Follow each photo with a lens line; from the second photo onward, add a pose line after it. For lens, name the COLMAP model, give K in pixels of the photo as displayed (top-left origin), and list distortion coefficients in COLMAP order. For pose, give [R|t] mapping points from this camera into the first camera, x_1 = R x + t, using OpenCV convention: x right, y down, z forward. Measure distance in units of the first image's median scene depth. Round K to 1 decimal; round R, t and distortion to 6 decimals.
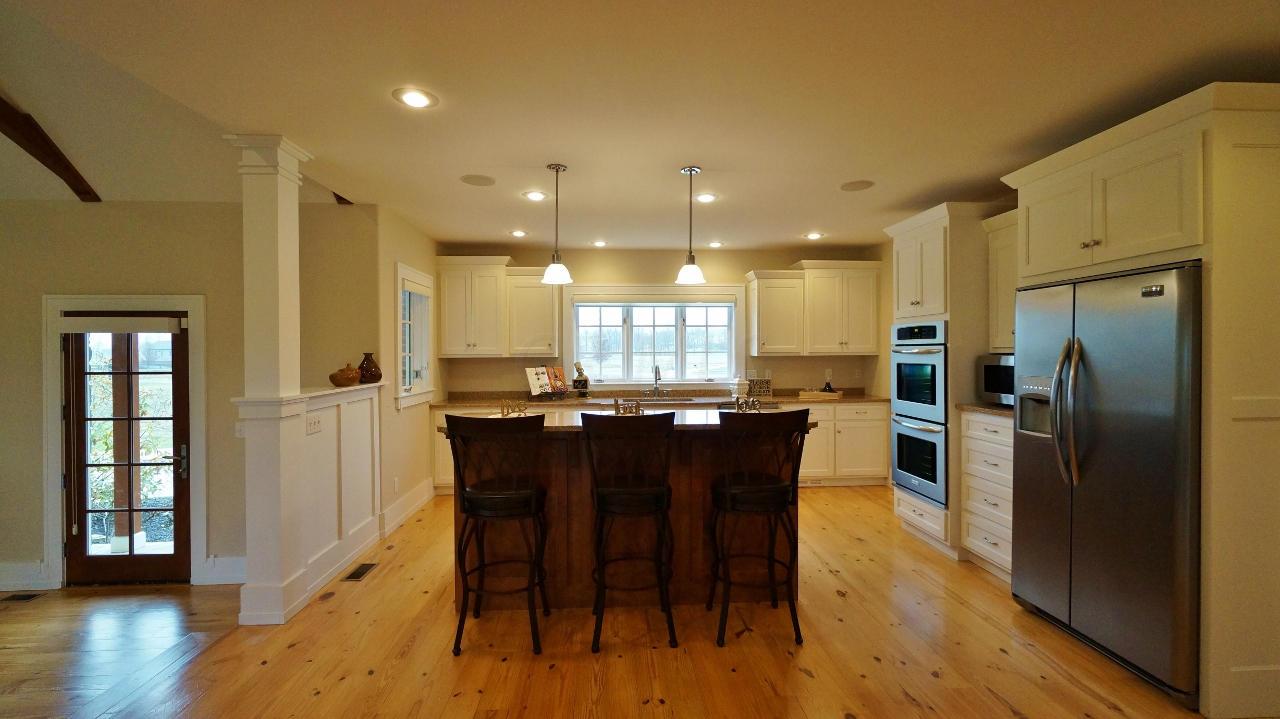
lens RADIAL K [[548.5, 0, 644.1], [0, 548.5, 354.8], [0, 0, 1]] dist [-0.007416, 0.003634]
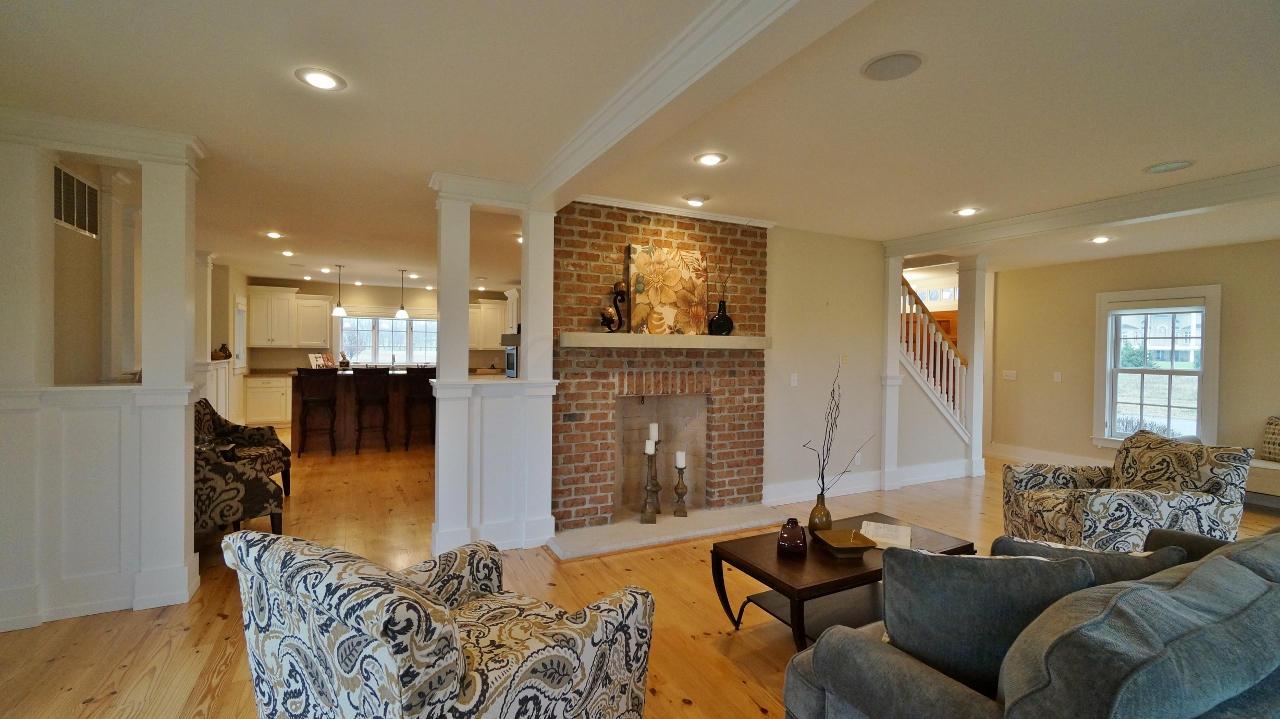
lens RADIAL K [[548.5, 0, 637.9], [0, 548.5, 356.5], [0, 0, 1]] dist [-0.007416, 0.003634]
pose [[0.919258, 0.012593, 0.393454, 0.078439], [-0.015932, 0.999859, 0.005221, 0.008444], [-0.393333, -0.011068, 0.919330, -1.356220]]
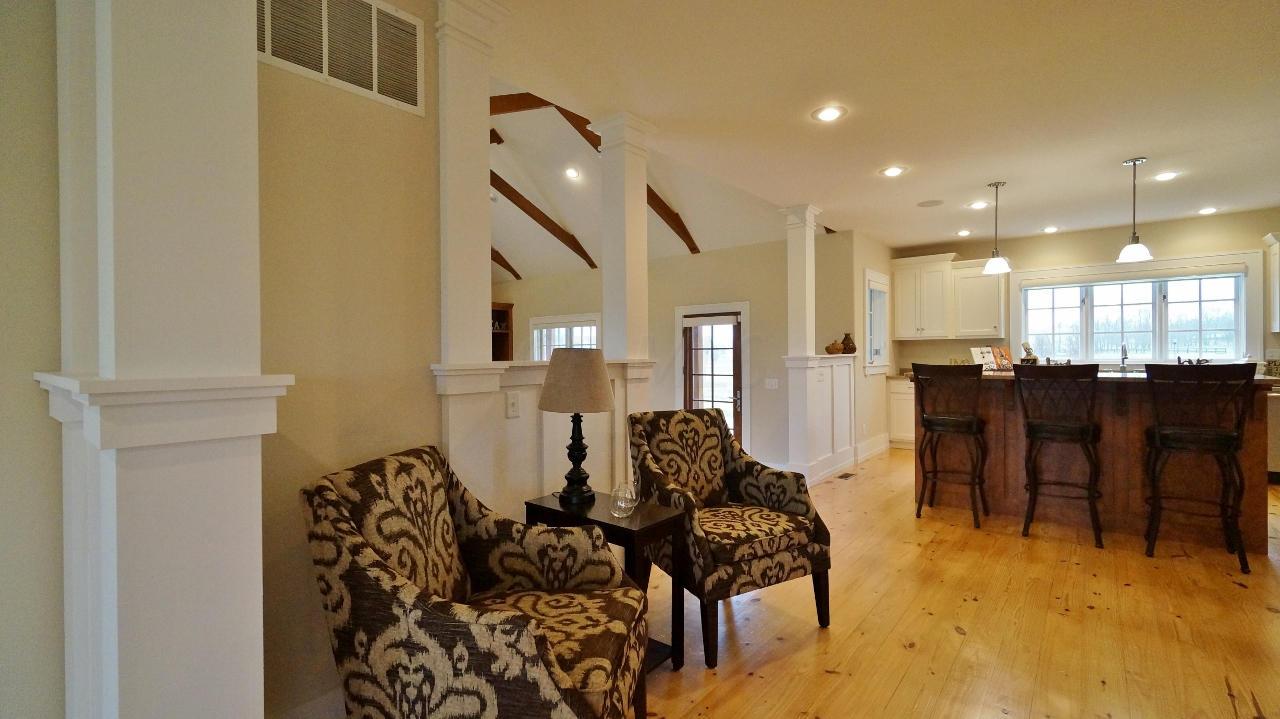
lens RADIAL K [[548.5, 0, 642.6], [0, 548.5, 356.1], [0, 0, 1]] dist [-0.007416, 0.003634]
pose [[0.726819, 0.001713, -0.686827, 0.102989], [0.001492, 0.999991, 0.004073, 0.051251], [0.686828, -0.003985, 0.726809, -0.439850]]
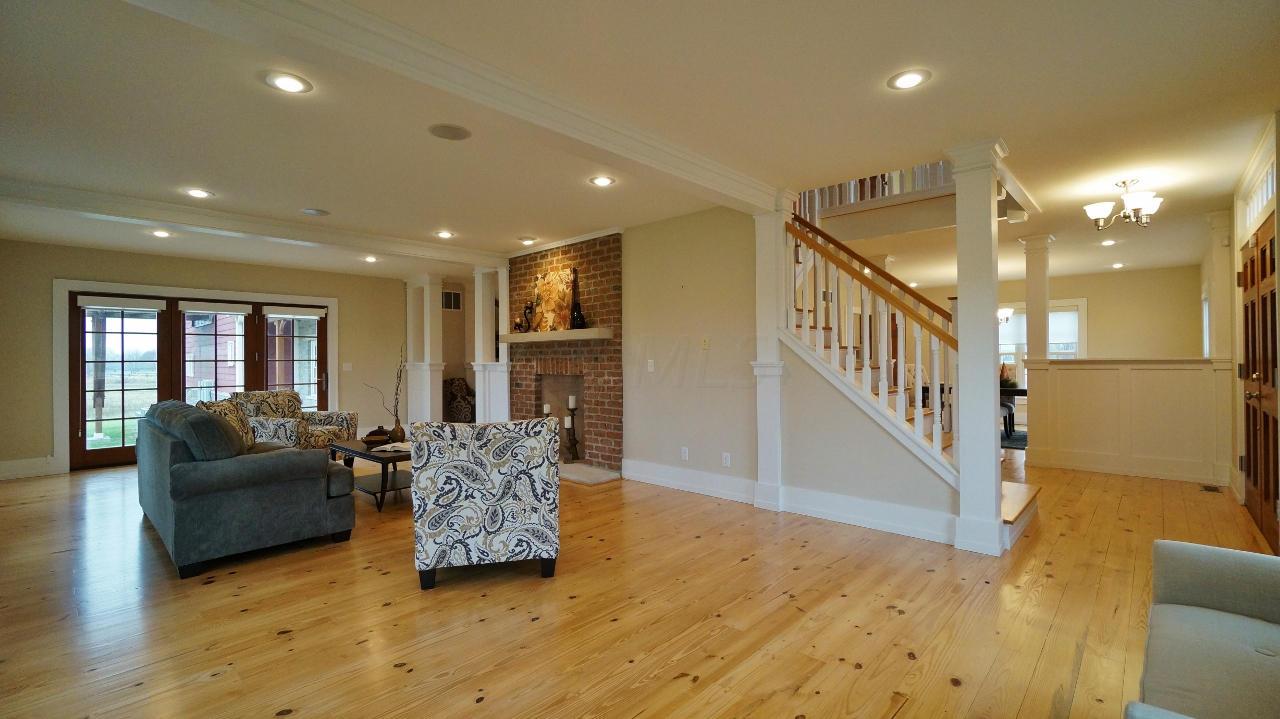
lens RADIAL K [[548.5, 0, 638.7], [0, 548.5, 356.2], [0, 0, 1]] dist [-0.007416, 0.003634]
pose [[0.677747, -0.002943, -0.735290, 5.272421], [-0.000006, 0.999992, -0.004008, 0.115015], [0.735296, 0.002721, 0.677741, -1.066392]]
